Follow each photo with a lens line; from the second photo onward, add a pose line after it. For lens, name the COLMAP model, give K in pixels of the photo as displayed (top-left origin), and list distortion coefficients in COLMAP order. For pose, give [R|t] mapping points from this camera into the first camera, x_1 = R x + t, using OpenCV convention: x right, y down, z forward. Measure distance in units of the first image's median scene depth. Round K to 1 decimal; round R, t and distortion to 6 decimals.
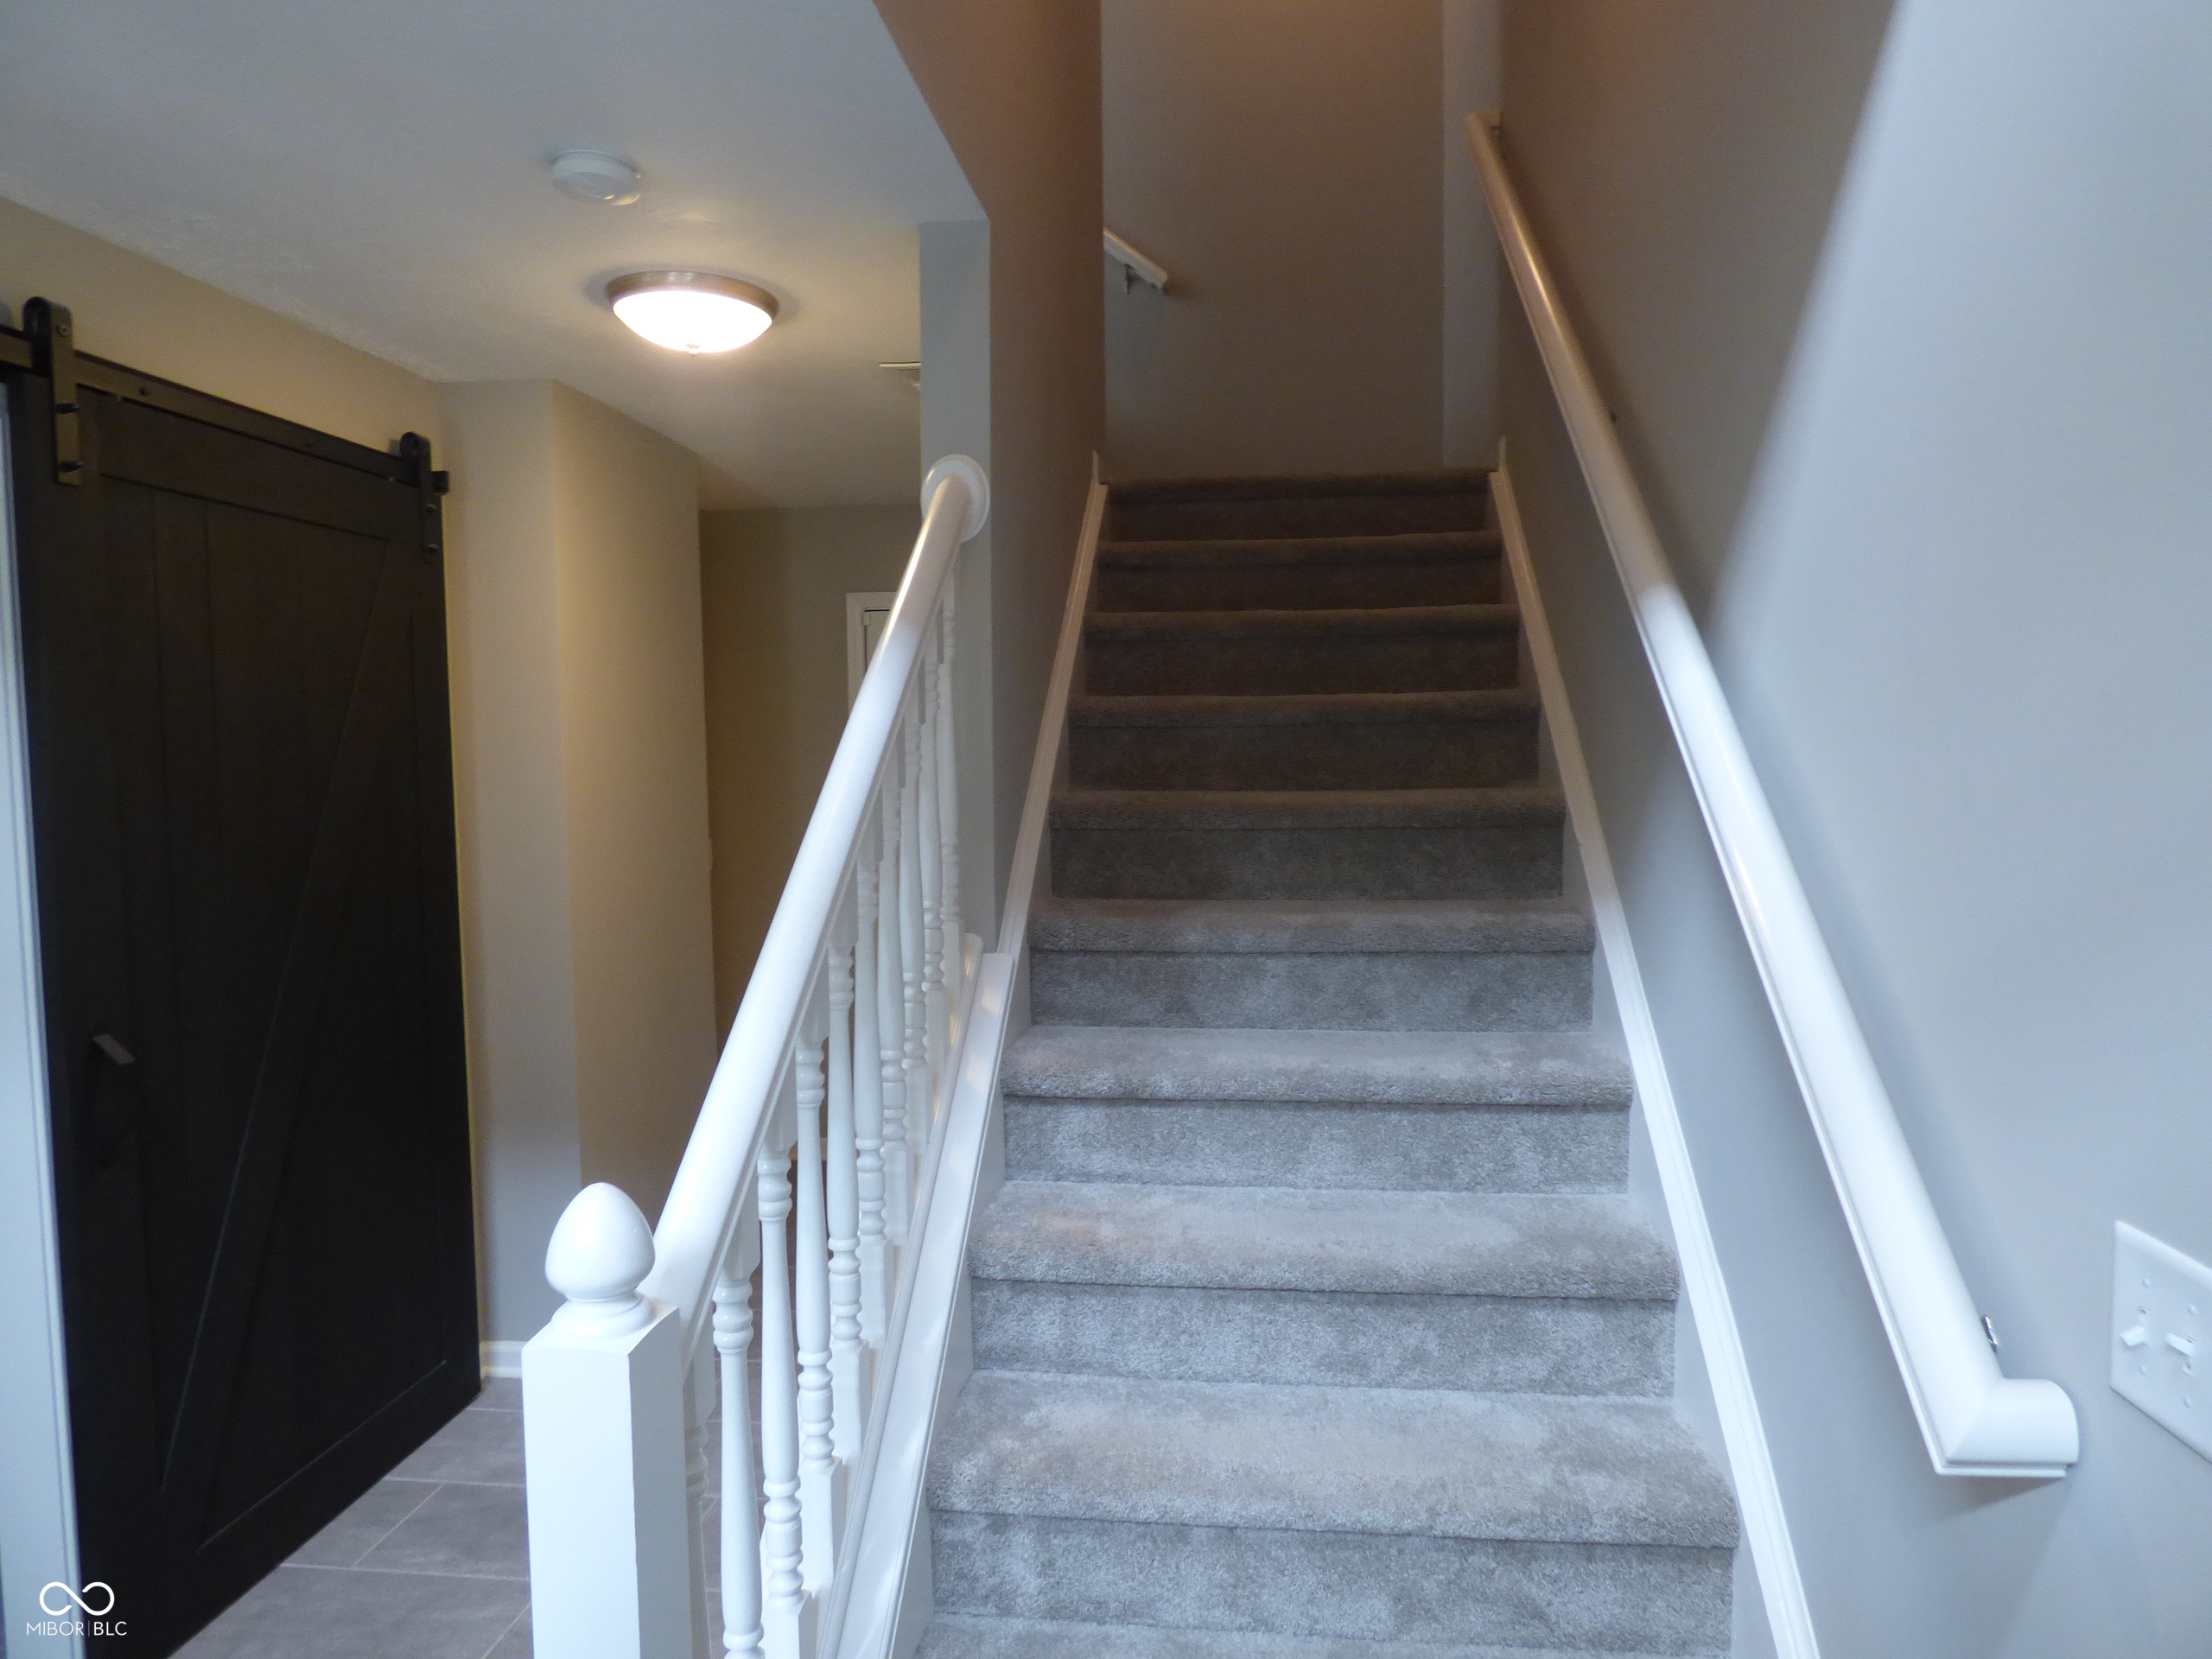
lens RADIAL K [[1379.6, 0, 1107.1], [0, 1379.6, 821.9], [0, 0, 1]] dist [0.002690, 0.004689]
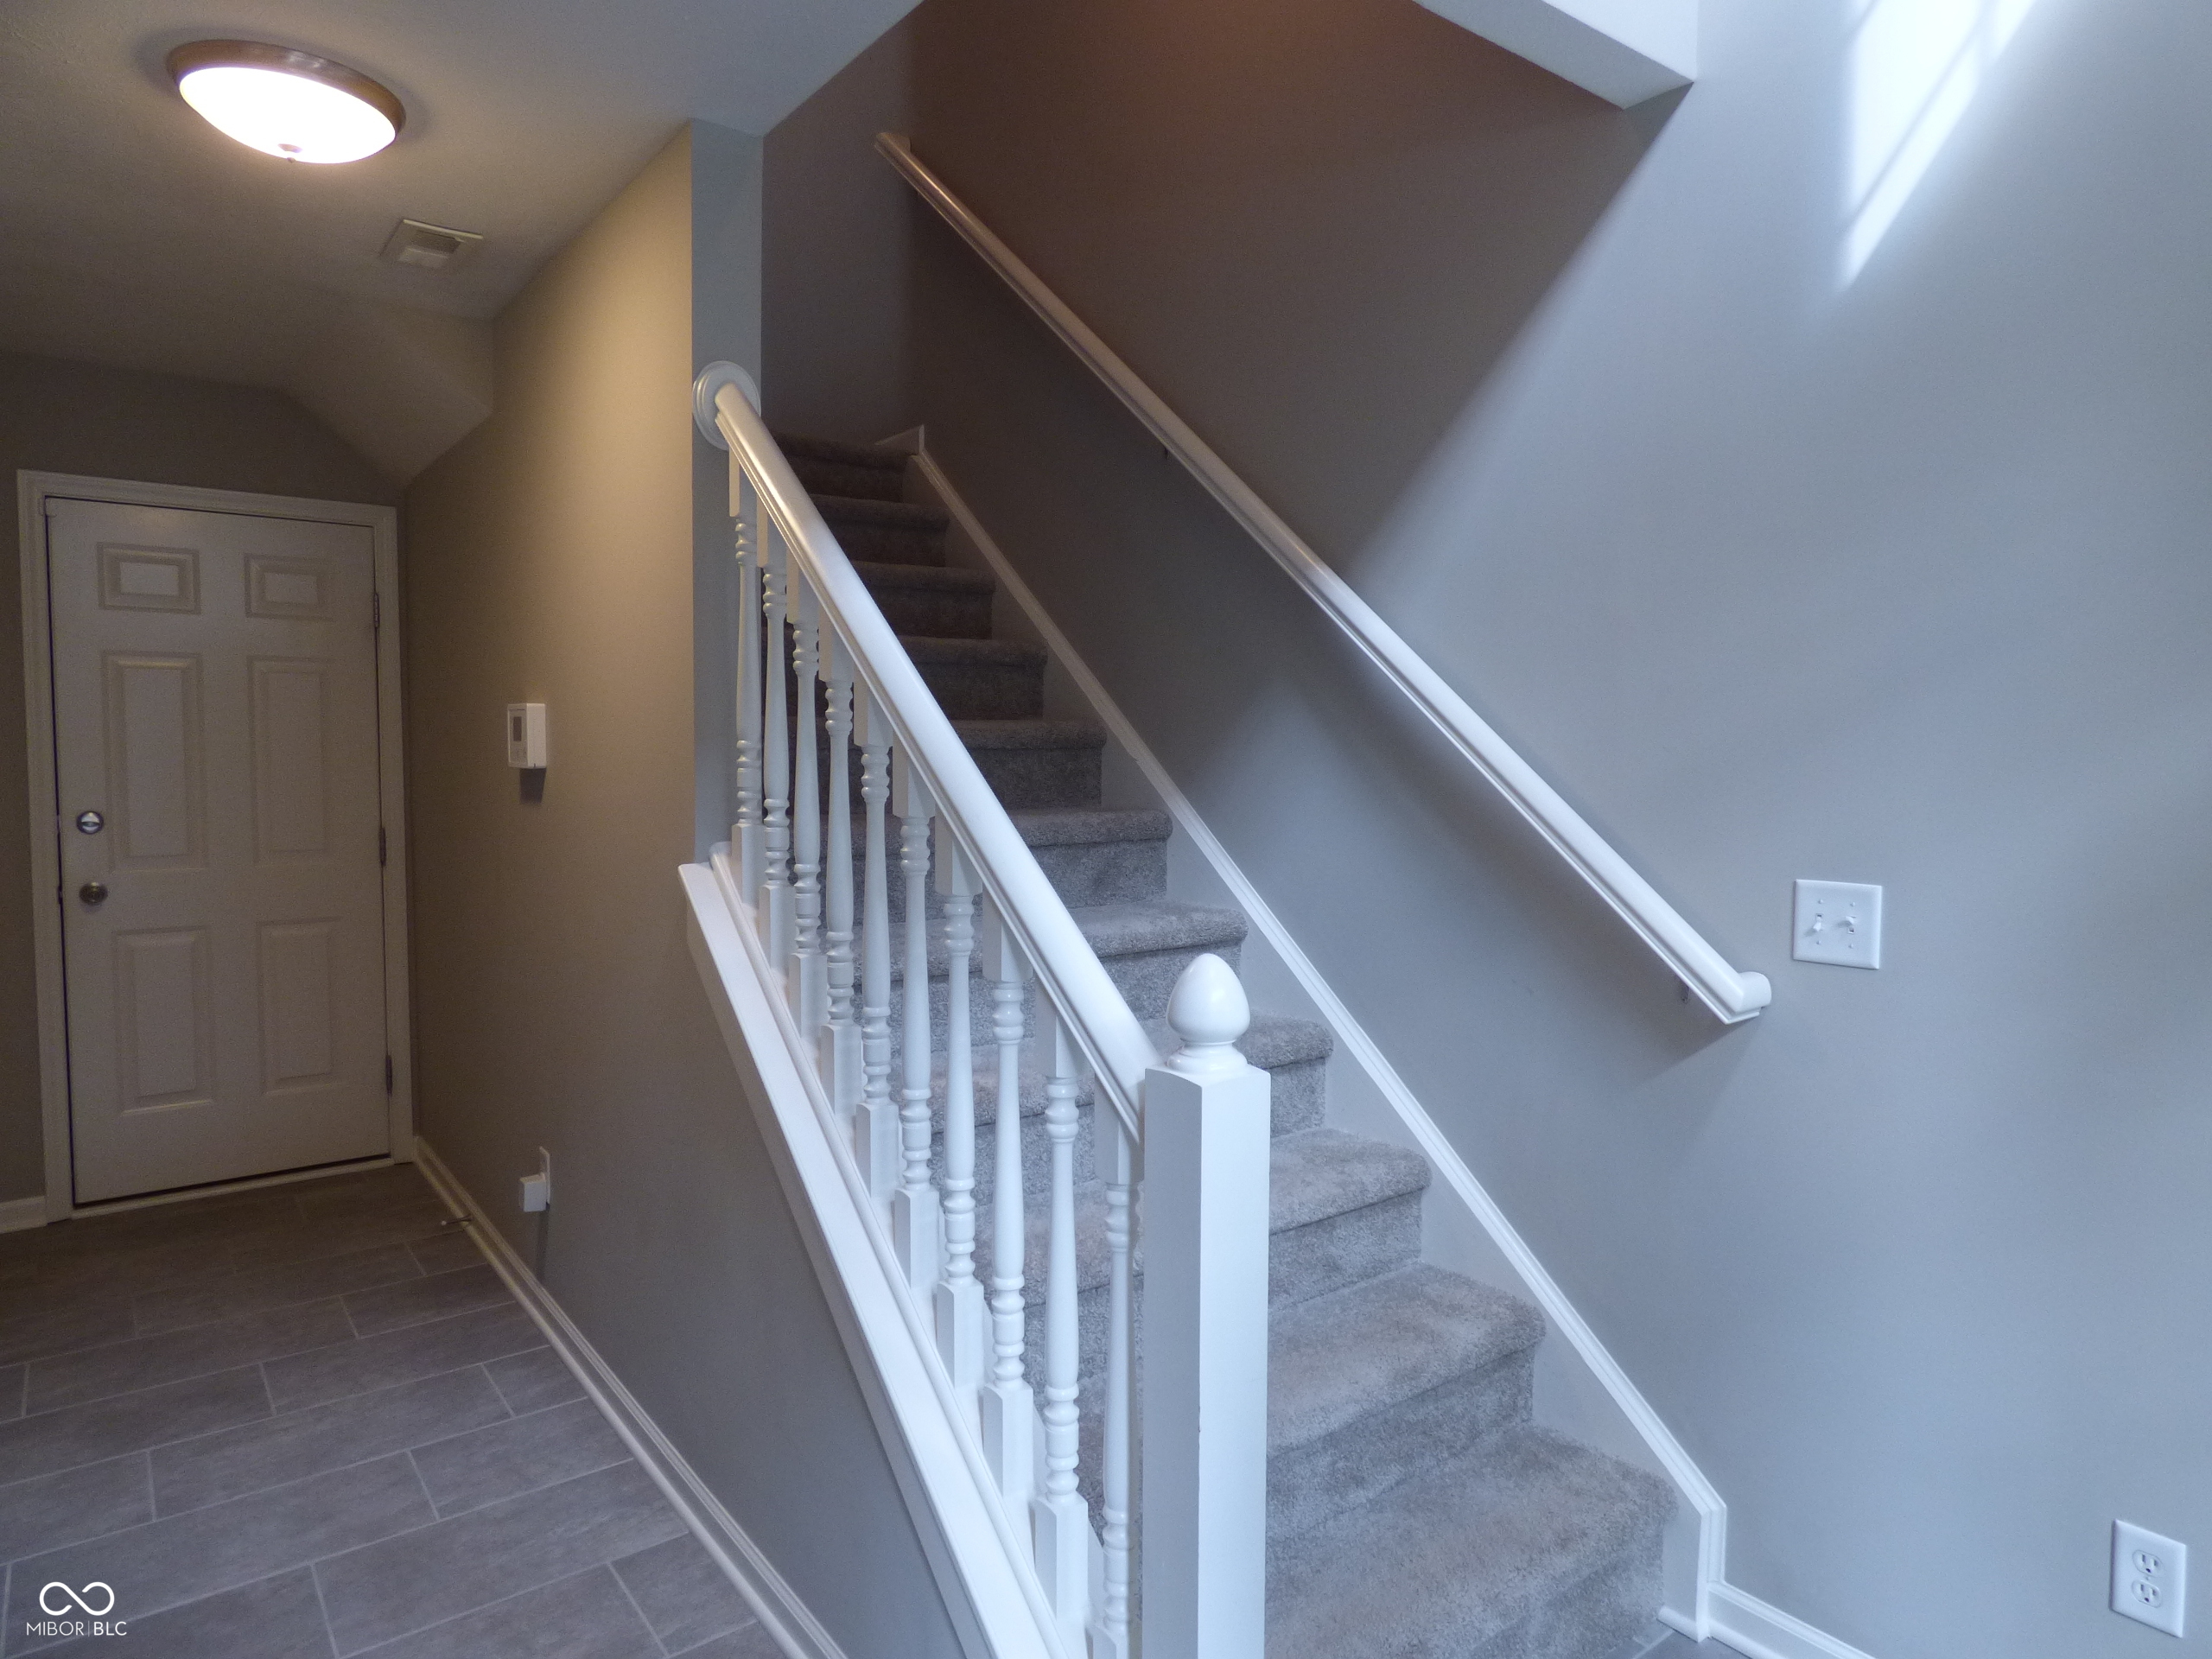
lens RADIAL K [[1379.6, 0, 1145.2], [0, 1379.6, 816.0], [0, 0, 1]] dist [0.002690, 0.004689]
pose [[0.712308, -0.022575, 0.701504, -0.564503], [0.022532, 0.999703, 0.009292, 0.058036], [-0.701505, 0.009188, 0.712605, 0.074377]]
